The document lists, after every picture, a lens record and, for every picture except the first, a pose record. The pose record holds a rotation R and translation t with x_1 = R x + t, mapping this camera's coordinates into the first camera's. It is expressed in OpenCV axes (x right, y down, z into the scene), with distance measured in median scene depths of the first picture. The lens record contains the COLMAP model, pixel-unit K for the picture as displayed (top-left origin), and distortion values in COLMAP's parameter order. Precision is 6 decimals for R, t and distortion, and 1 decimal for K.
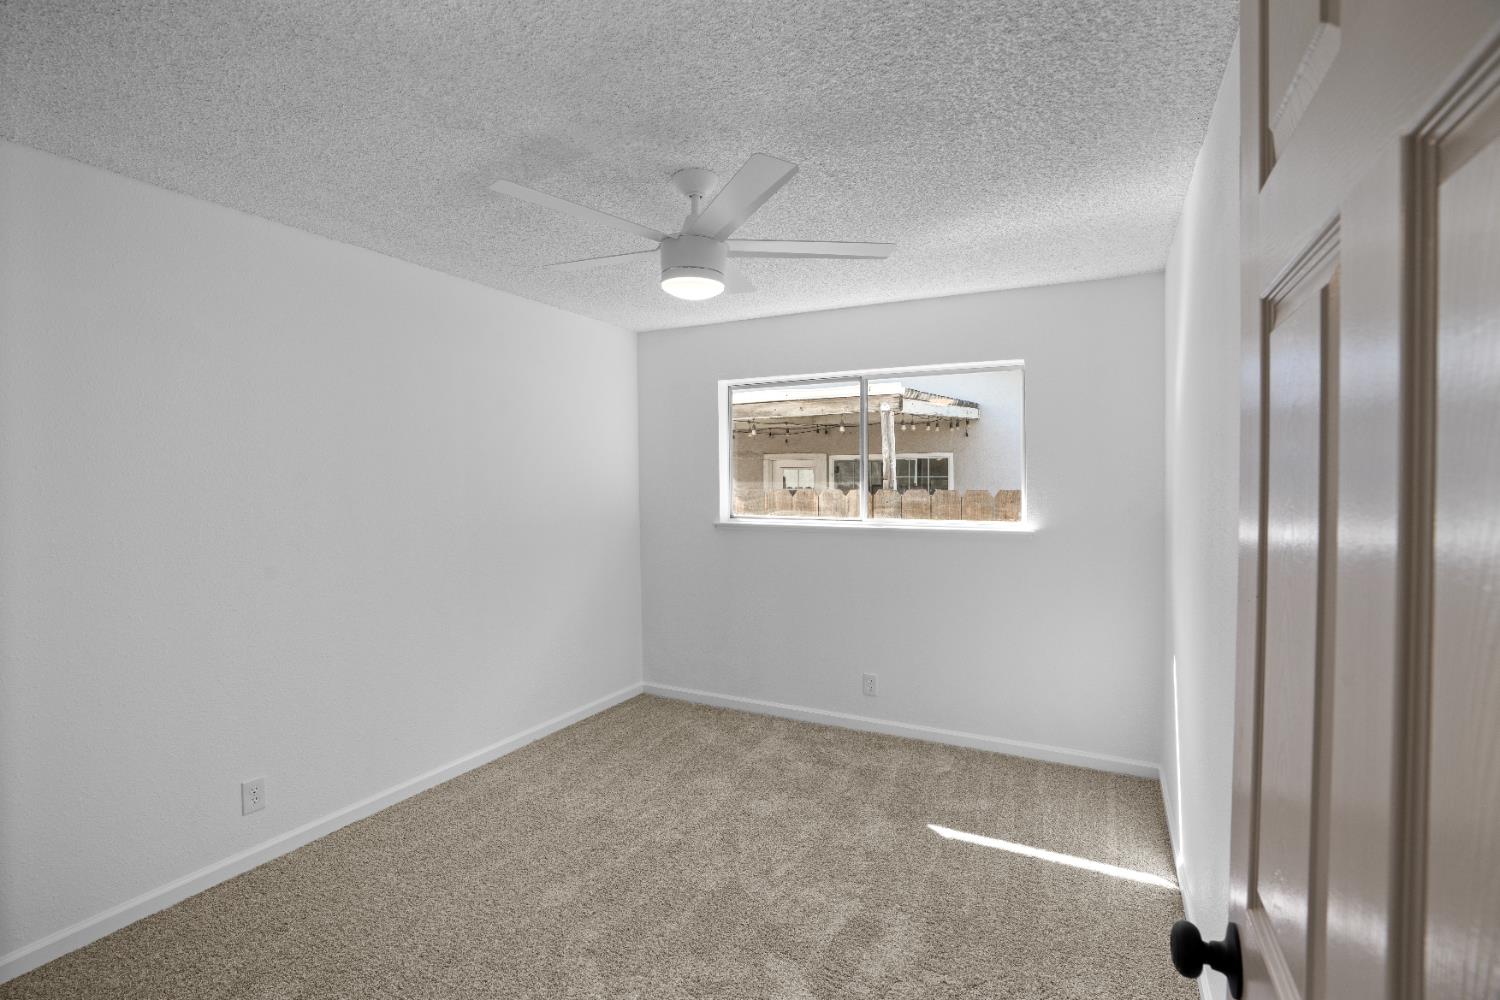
lens RADIAL K [[693.4, 0, 751.2], [0, 693.4, 497.6], [0, 0, 1]] dist [-0.034491, 0.000354]
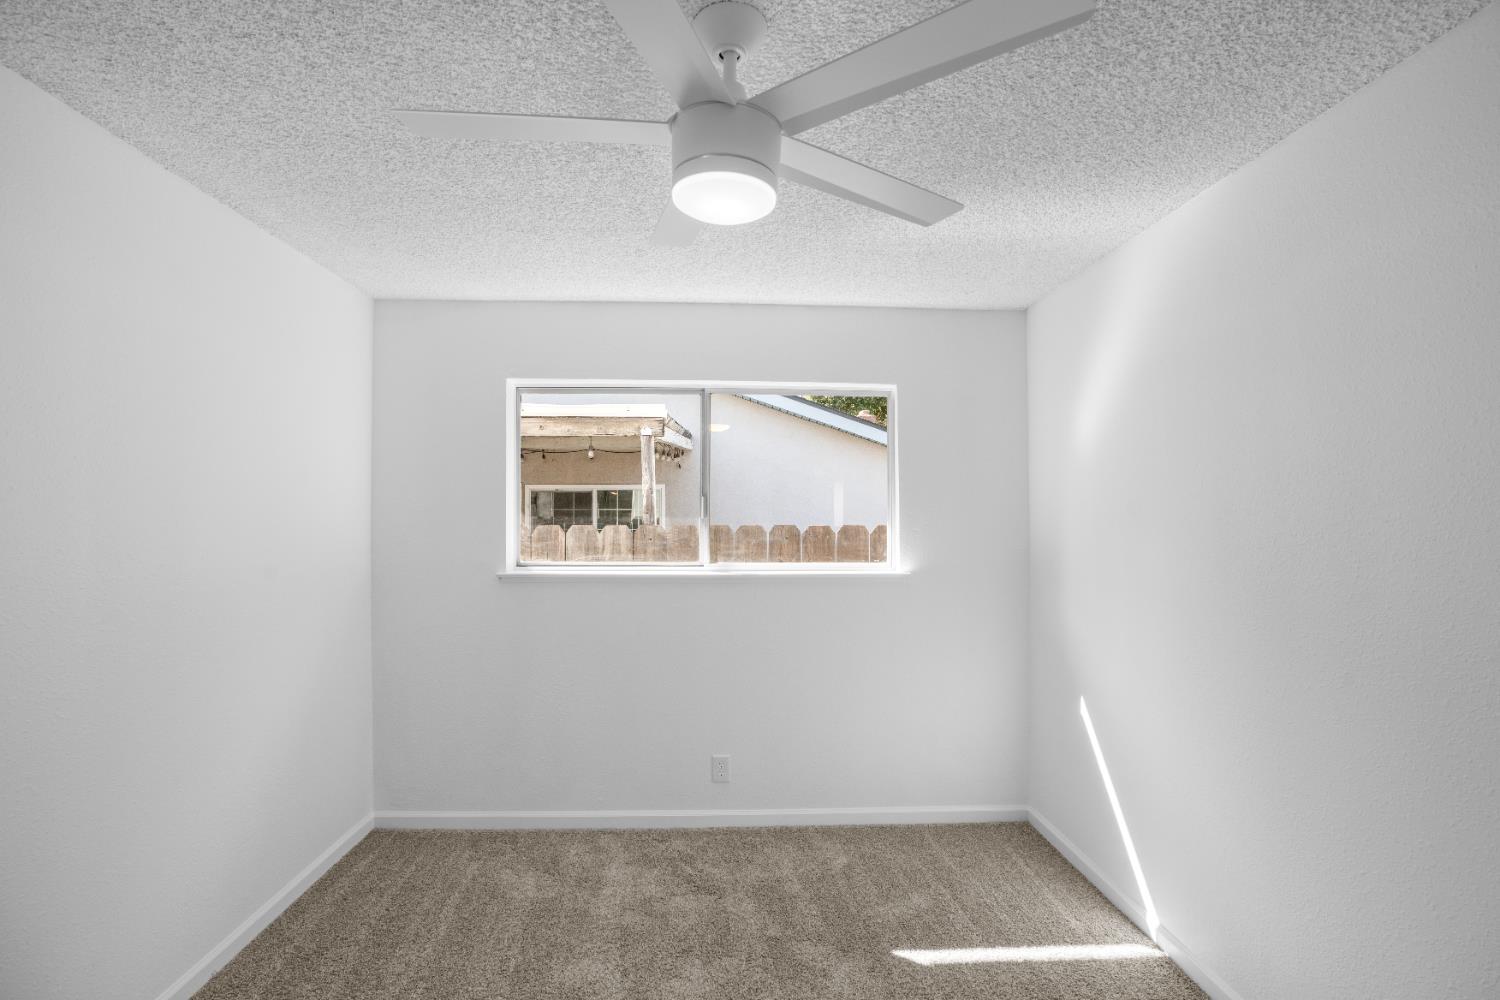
lens RADIAL K [[693.4, 0, 746.6], [0, 693.4, 504.6], [0, 0, 1]] dist [-0.034491, 0.000354]
pose [[0.867622, 0.009731, 0.497130, -0.204453], [0.007603, 0.999432, -0.032832, -0.011510], [-0.497167, 0.032265, 0.867055, 0.271823]]
